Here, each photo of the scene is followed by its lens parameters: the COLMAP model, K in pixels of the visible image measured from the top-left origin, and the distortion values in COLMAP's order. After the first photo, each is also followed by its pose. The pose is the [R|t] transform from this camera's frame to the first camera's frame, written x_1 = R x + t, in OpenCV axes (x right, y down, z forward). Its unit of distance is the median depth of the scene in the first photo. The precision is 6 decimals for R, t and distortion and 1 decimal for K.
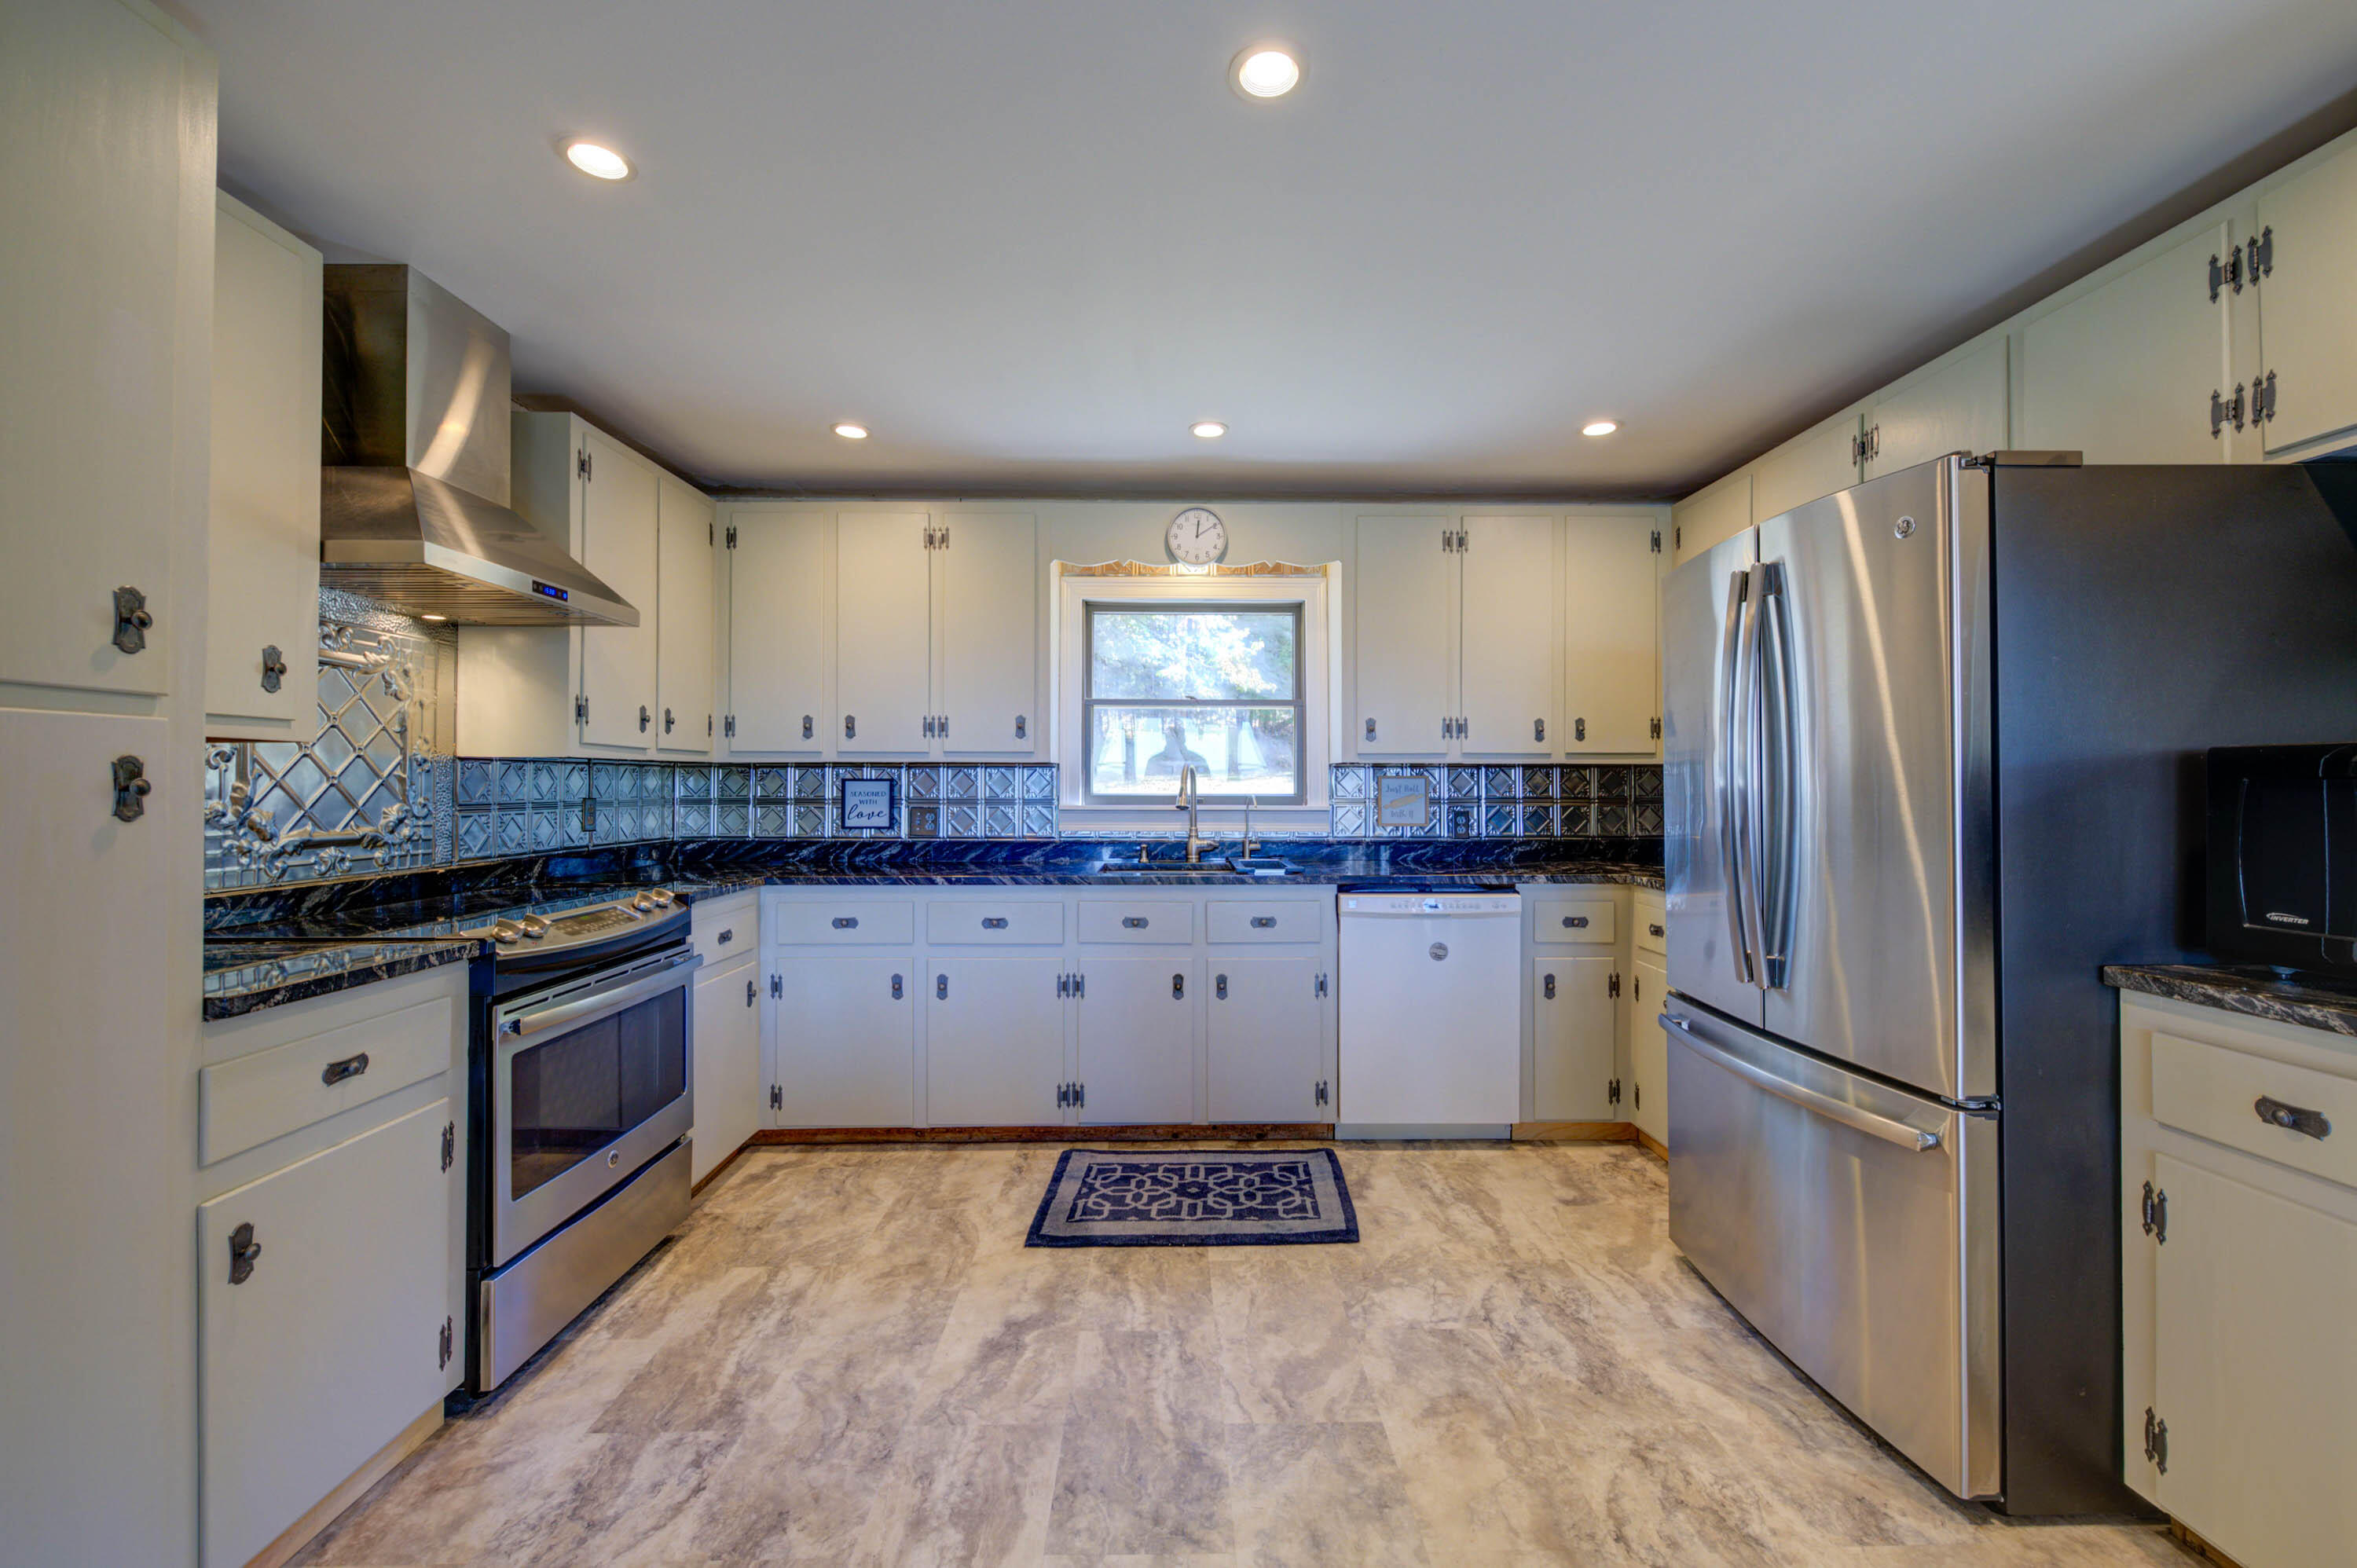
lens RADIAL K [[929.2, 0, 1178.1], [0, 929.2, 782.0], [0, 0, 1]] dist [0.001673, -0.003811]
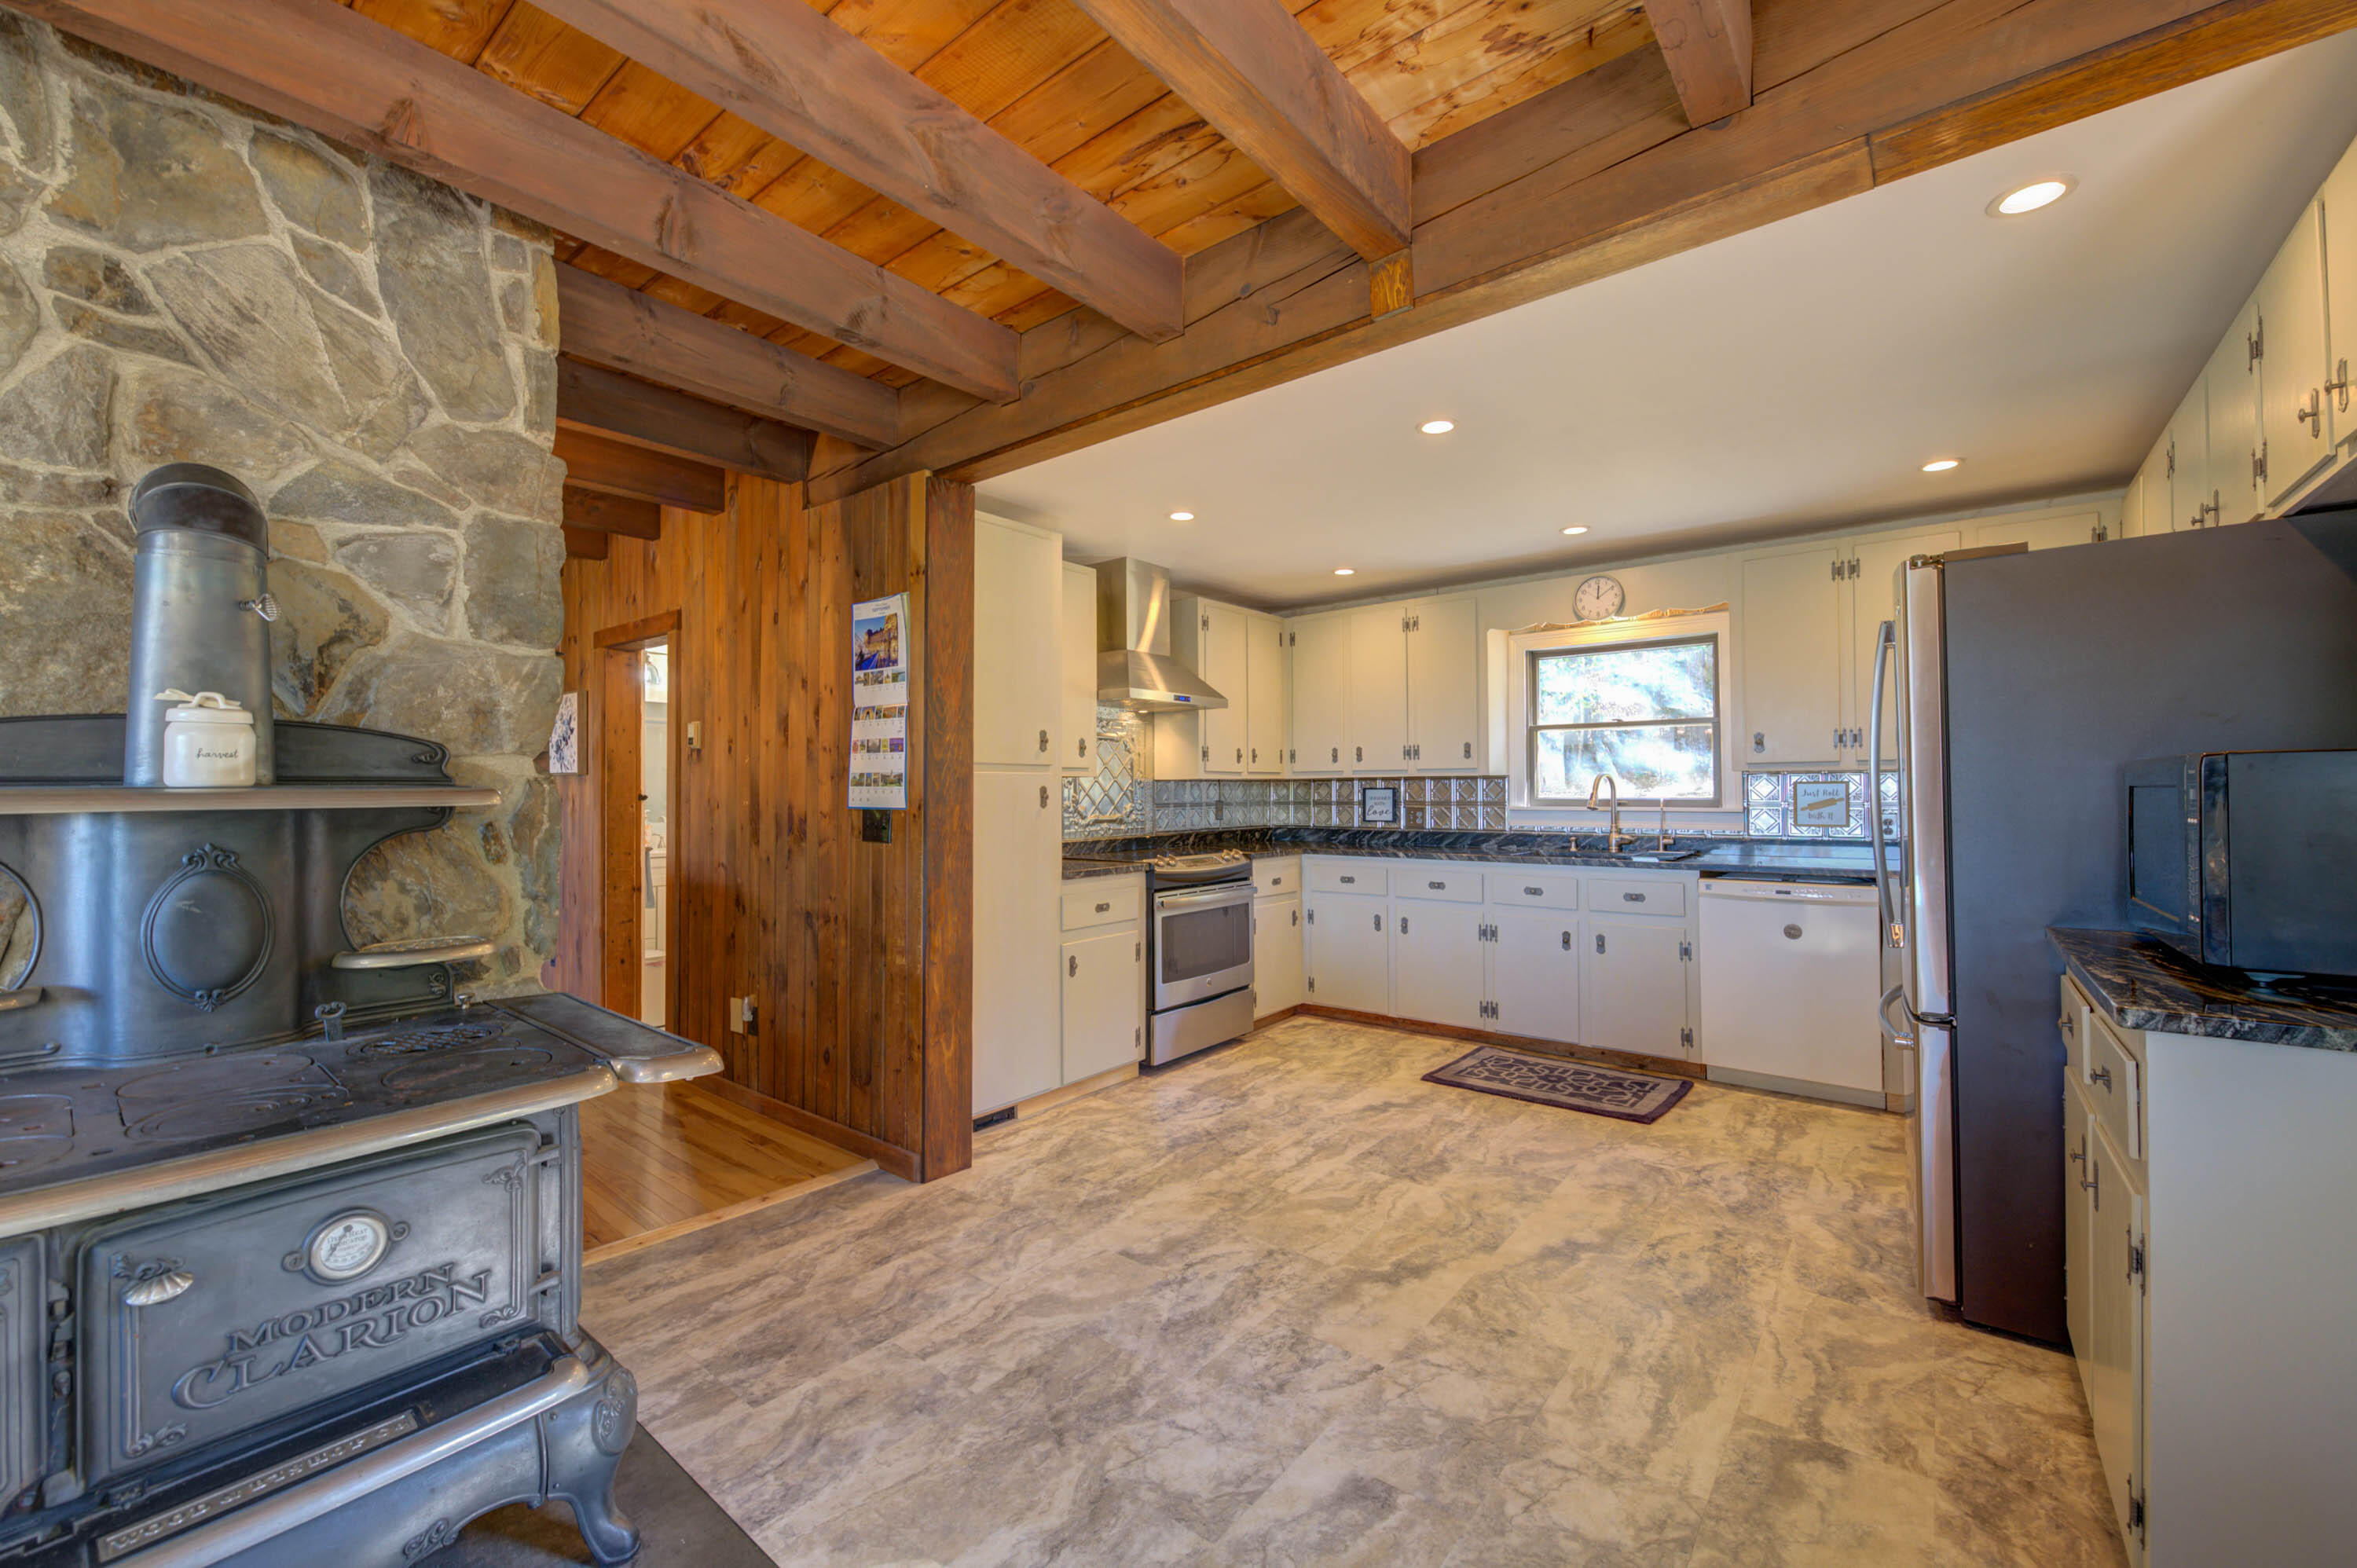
lens RADIAL K [[929.2, 0, 1182.0], [0, 929.2, 785.9], [0, 0, 1]] dist [0.001673, -0.003811]
pose [[0.769811, -0.009386, -0.638203, 0.523772], [0.009611, 0.999949, -0.003112, -0.007071], [0.638200, -0.003738, 0.769862, -0.477613]]
